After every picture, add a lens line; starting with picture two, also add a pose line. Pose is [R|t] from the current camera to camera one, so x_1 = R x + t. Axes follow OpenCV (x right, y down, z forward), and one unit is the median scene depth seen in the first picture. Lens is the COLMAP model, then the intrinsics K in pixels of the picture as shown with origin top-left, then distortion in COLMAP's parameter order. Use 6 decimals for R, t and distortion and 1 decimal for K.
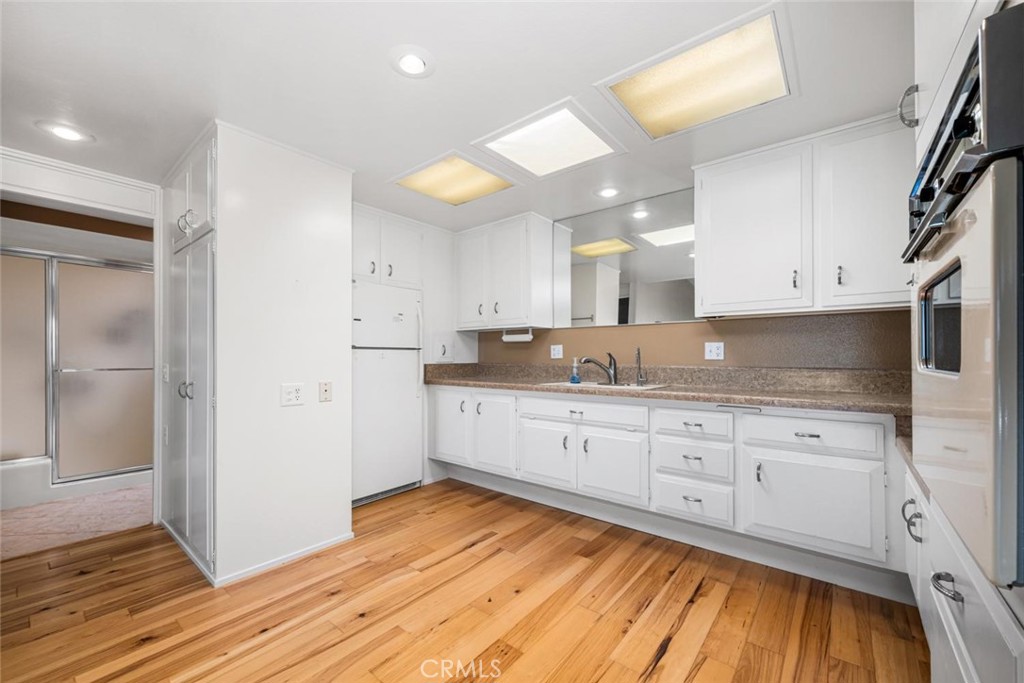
lens RADIAL K [[408.3, 0, 513.0], [0, 408.3, 347.8], [0, 0, 1]] dist [0.000221, 0.000024]
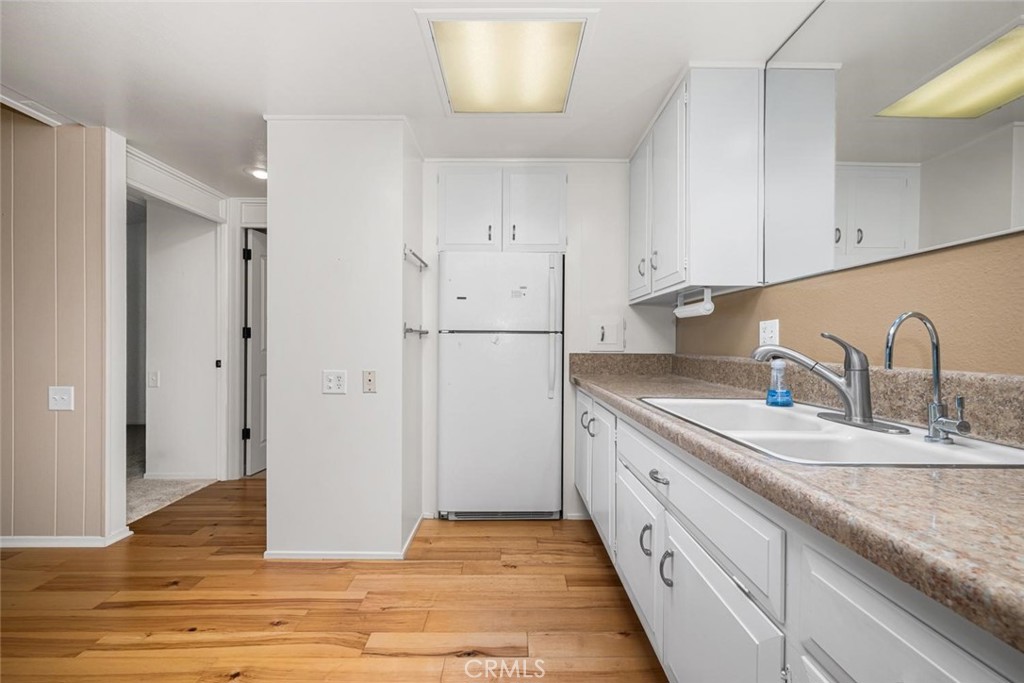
lens RADIAL K [[410.8, 0, 511.9], [0, 410.8, 341.7], [0, 0, 1]] dist [0.000839, 0.000155]
pose [[0.637696, 0.003520, -0.770280, 0.369752], [0.009572, 0.999876, 0.012494, 0.012296], [0.770229, -0.015341, 0.637583, 0.603614]]
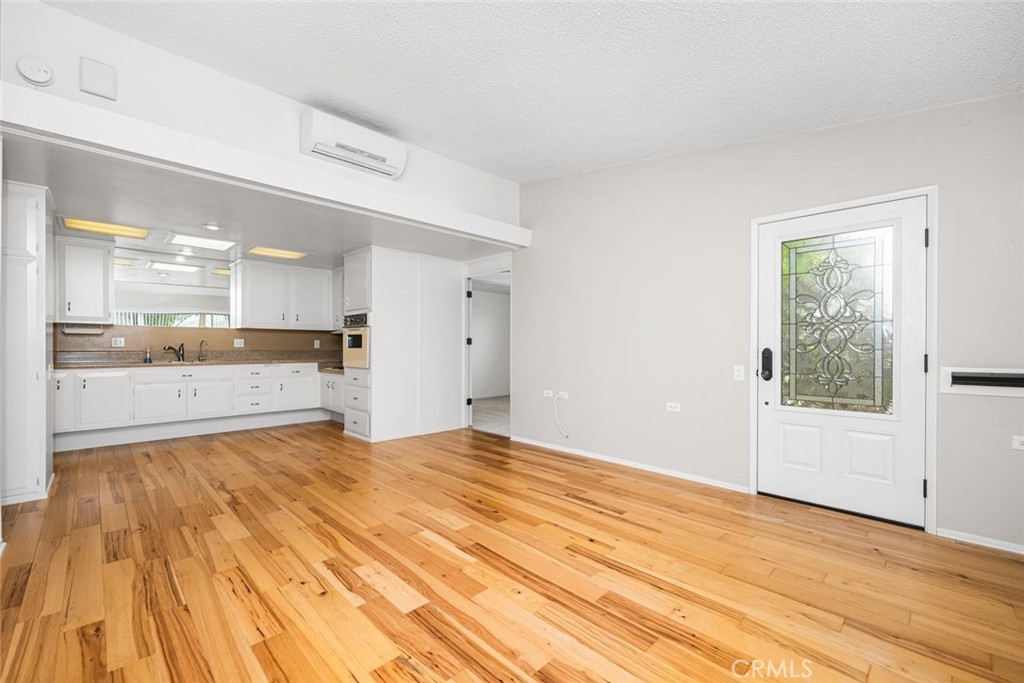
lens RADIAL K [[423.5, 0, 513.3], [0, 423.5, 347.4], [0, 0, 1]] dist [-0.000849, 0.000099]
pose [[0.101697, -0.001996, 0.994813, -1.555233], [-0.023902, 0.999704, 0.004449, -0.013793], [-0.994528, -0.024231, 0.101619, -0.638001]]
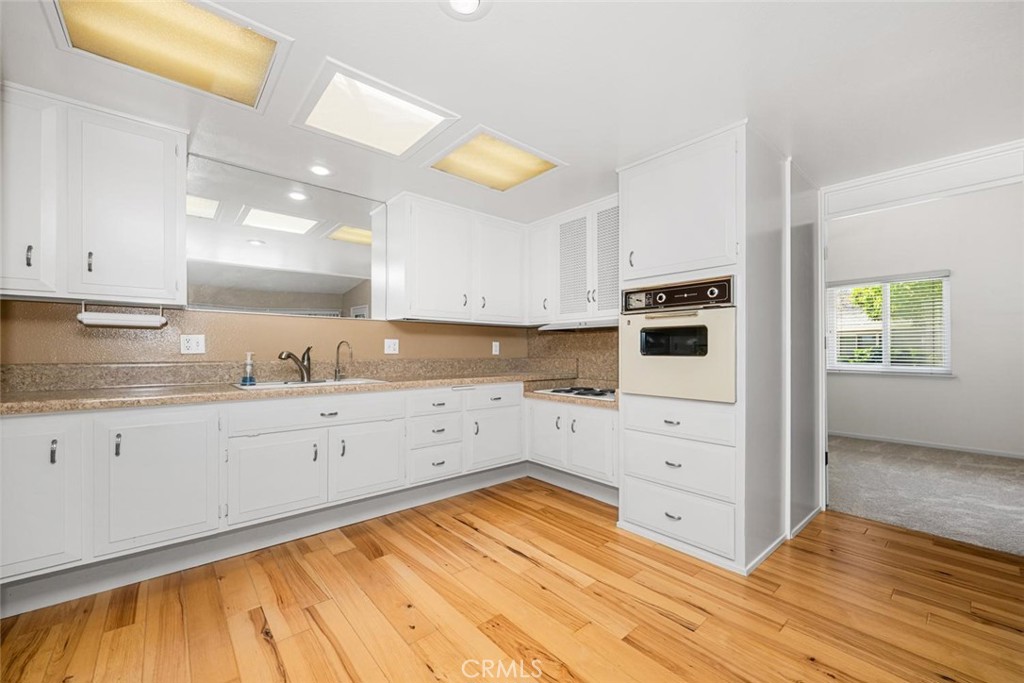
lens RADIAL K [[408.3, 0, 513.0], [0, 408.3, 347.8], [0, 0, 1]] dist [0.000221, 0.000024]
pose [[0.172034, 0.008246, 0.985057, -0.625198], [-0.023354, 0.999718, -0.004291, 0.008984], [-0.984814, -0.022266, 0.172178, 0.452961]]
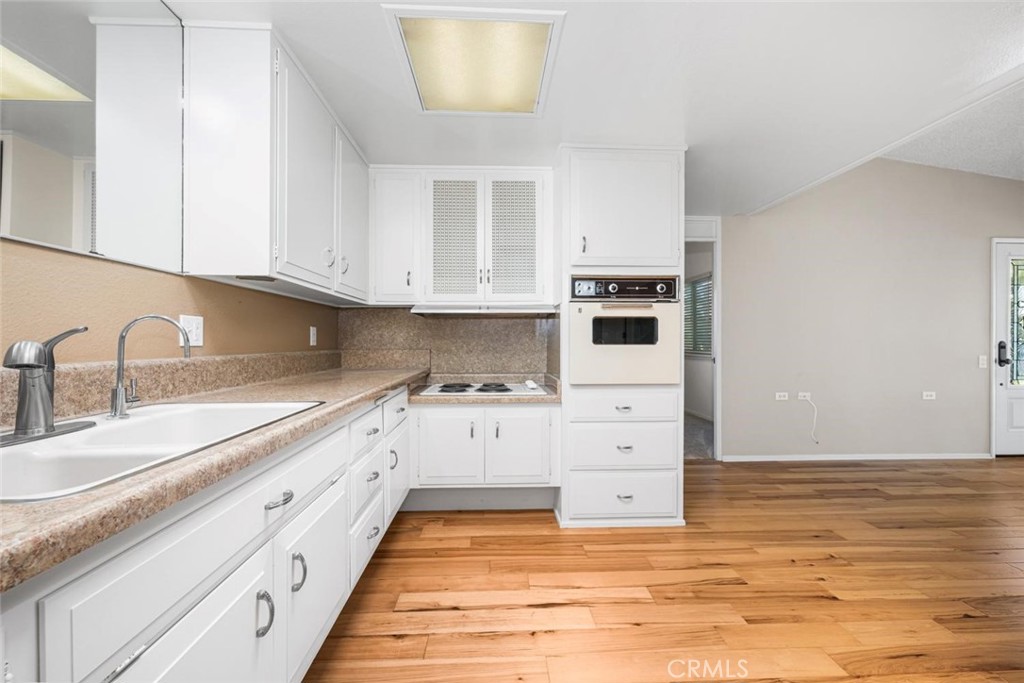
lens RADIAL K [[410.8, 0, 511.9], [0, 410.8, 341.7], [0, 0, 1]] dist [0.000839, 0.000155]
pose [[-0.664996, -0.002139, 0.746844, -0.231294], [-0.015133, 0.999829, -0.010611, 0.021578], [-0.746693, -0.018359, -0.664915, 1.060876]]
